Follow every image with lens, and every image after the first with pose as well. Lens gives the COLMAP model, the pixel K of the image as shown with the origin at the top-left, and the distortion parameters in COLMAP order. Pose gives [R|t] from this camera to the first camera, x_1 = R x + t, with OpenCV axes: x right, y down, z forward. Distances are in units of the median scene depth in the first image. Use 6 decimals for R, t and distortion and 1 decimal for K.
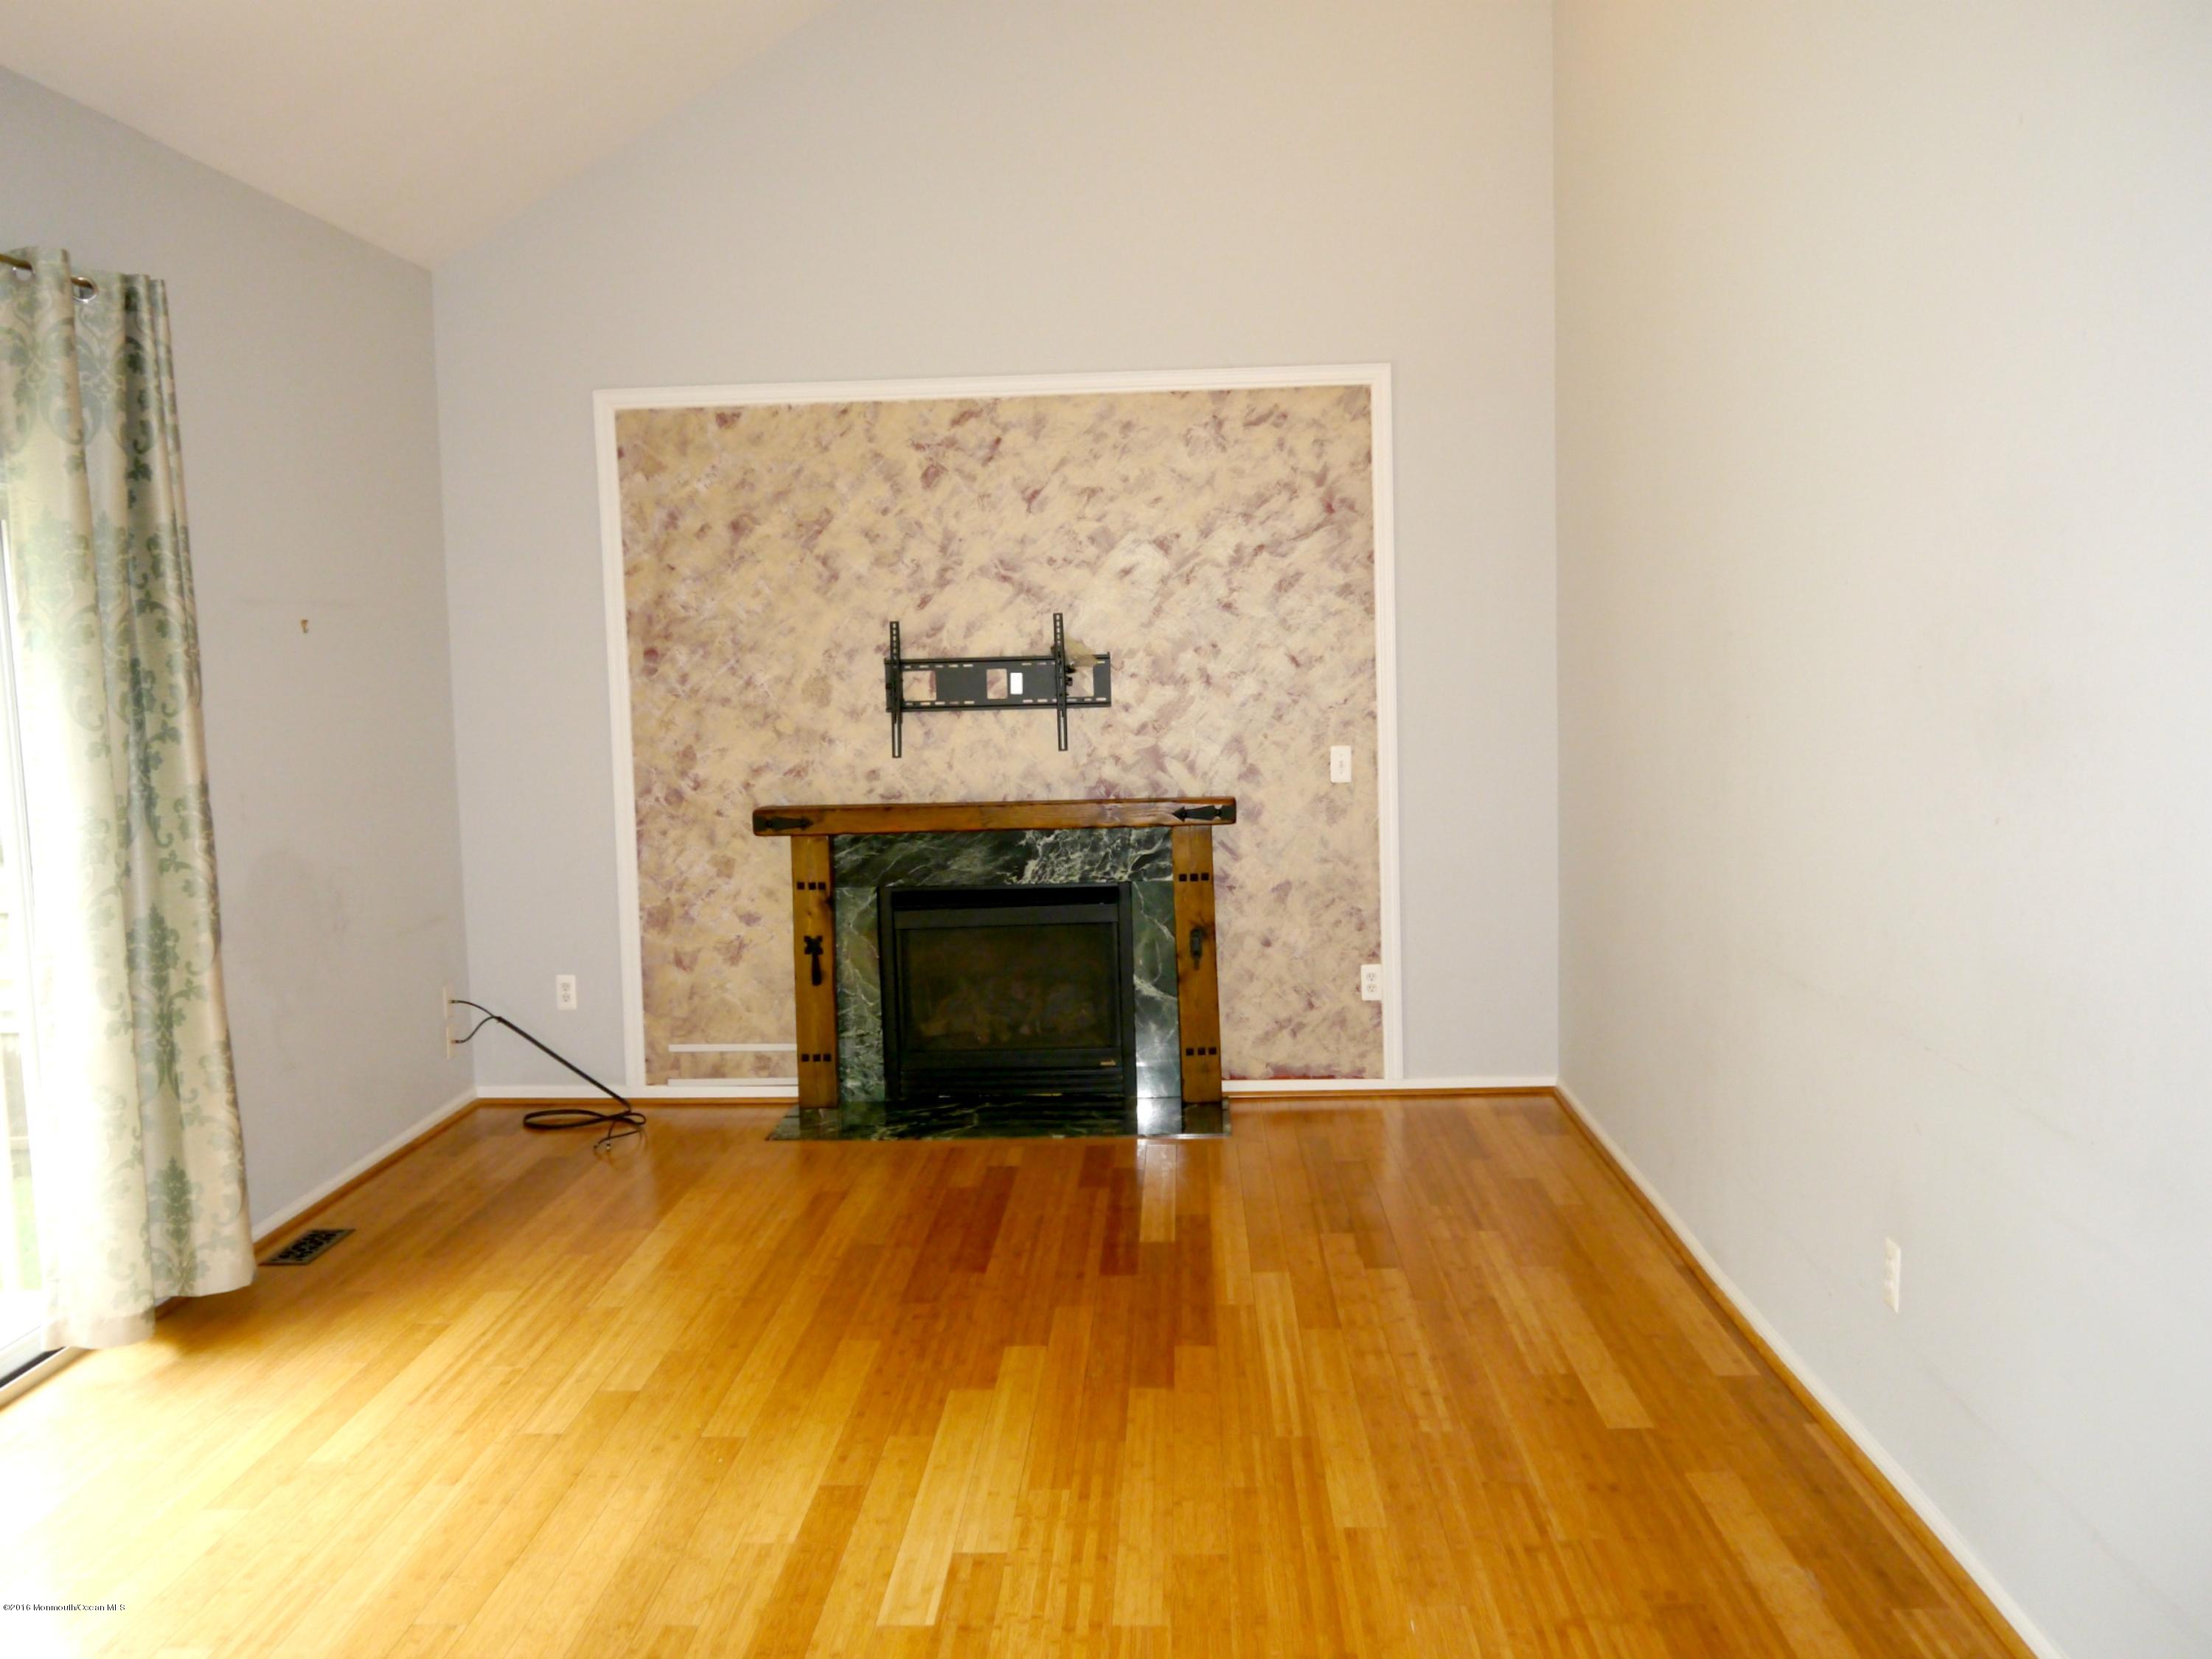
lens RADIAL K [[1814.1, 0, 1107.4], [0, 1814.1, 830.6], [0, 0, 1]] dist [-0.047592, 0.029792]
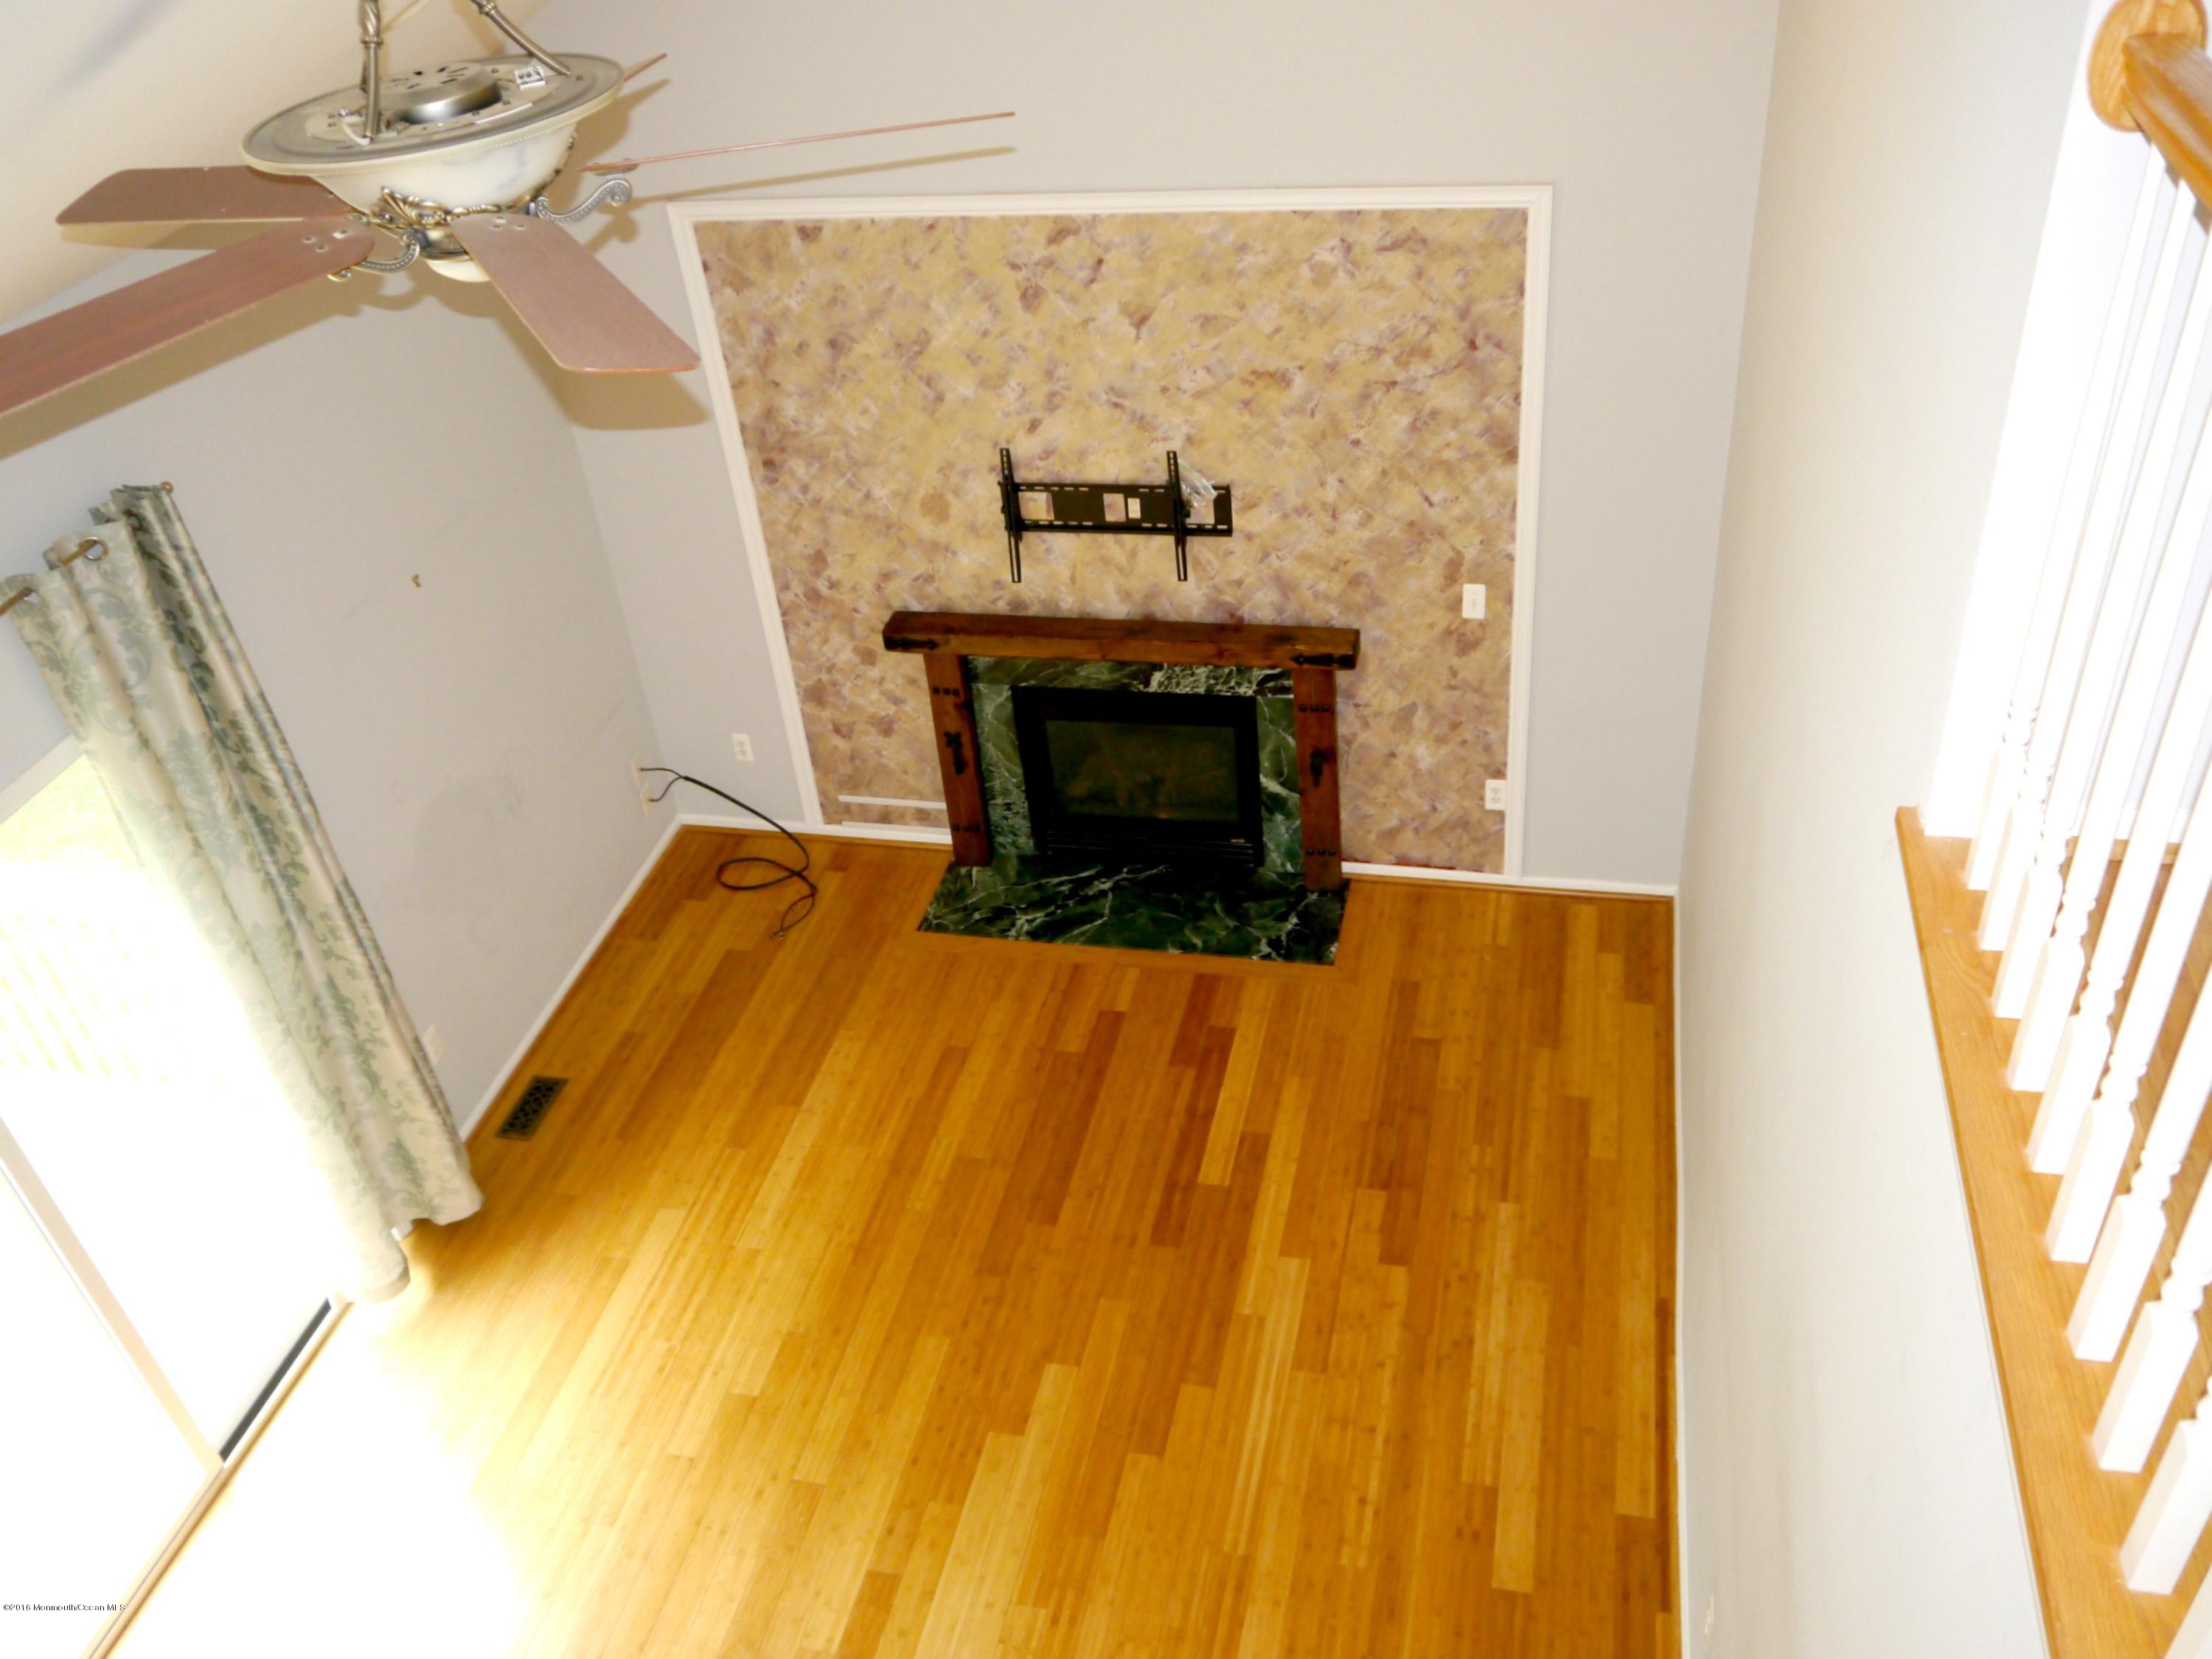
lens RADIAL K [[1814.1, 0, 1104.6], [0, 1814.1, 827.7], [0, 0, 1]] dist [-0.047592, 0.029792]
pose [[0.979374, 0.061403, -0.192499, 0.145397], [0.047466, 0.856128, 0.514579, -0.485117], [0.196401, -0.513103, 0.835555, 0.127378]]
